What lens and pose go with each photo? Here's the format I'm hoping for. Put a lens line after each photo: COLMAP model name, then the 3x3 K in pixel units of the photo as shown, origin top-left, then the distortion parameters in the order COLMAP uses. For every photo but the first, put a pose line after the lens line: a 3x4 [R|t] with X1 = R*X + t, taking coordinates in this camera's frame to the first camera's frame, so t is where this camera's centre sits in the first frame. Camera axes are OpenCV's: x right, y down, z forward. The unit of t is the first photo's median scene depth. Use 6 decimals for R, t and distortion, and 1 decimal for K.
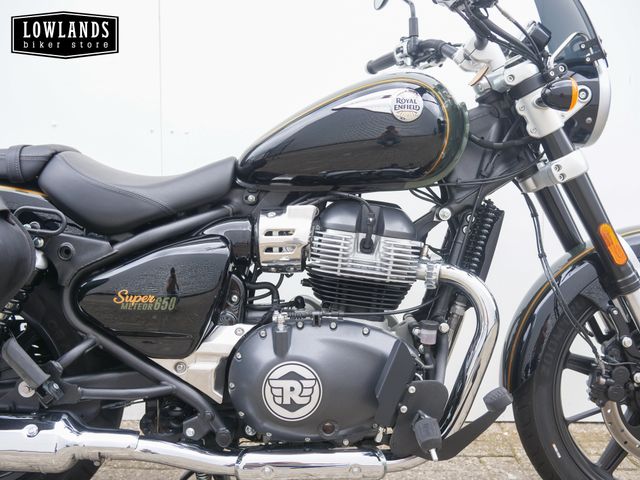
lens RADIAL K [[750.2, 0, 320.0], [0, 750.2, 240.0], [0, 0, 1]] dist [0.007169, -0.009429]
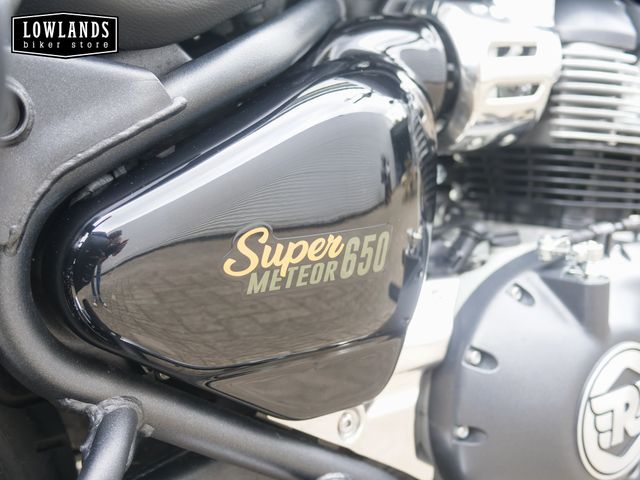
lens RADIAL K [[750.2, 0, 320.0], [0, 750.2, 240.0], [0, 0, 1]] dist [0.007169, -0.009429]
pose [[0.819671, -0.133655, 0.557024, -0.404380], [0.074427, 0.989005, 0.127786, 0.035298], [-0.567979, -0.063285, 0.820606, 0.743143]]
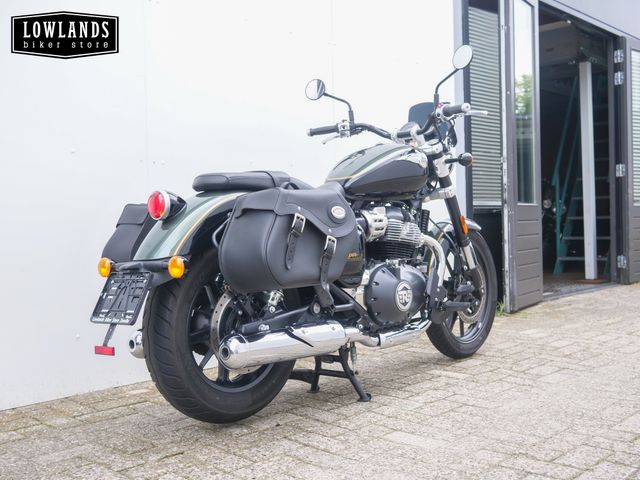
lens RADIAL K [[750.2, 0, 320.0], [0, 750.2, 240.0], [0, 0, 1]] dist [0.007169, -0.009429]
pose [[0.650879, -0.025781, 0.758744, -1.715752], [0.069515, 0.997249, -0.025748, 0.084696], [-0.755993, 0.069503, 0.650880, -0.165361]]
